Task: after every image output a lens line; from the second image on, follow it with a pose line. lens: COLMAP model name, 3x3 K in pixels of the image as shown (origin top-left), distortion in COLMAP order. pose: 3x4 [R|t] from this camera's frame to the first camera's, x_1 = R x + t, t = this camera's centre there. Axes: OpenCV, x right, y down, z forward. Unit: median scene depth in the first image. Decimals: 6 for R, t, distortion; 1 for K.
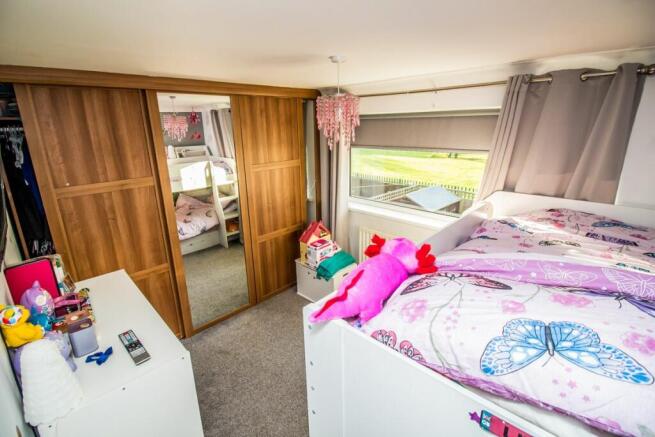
lens RADIAL K [[303.3, 0, 325.7], [0, 303.3, 202.2], [0, 0, 1]] dist [-0.000815, -0.016296]
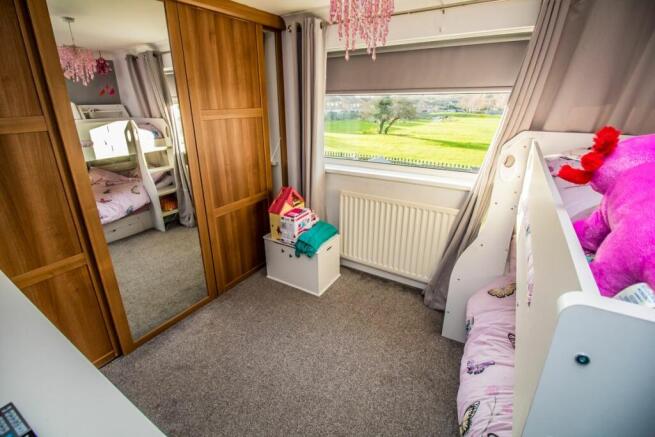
lens RADIAL K [[303.3, 0, 325.7], [0, 303.3, 202.2], [0, 0, 1]] dist [-0.000815, -0.016296]
pose [[0.975774, -0.058305, 0.210871, -0.106575], [0.043821, 0.996389, 0.072726, 0.050555], [-0.214350, -0.061723, 0.974805, 0.195149]]
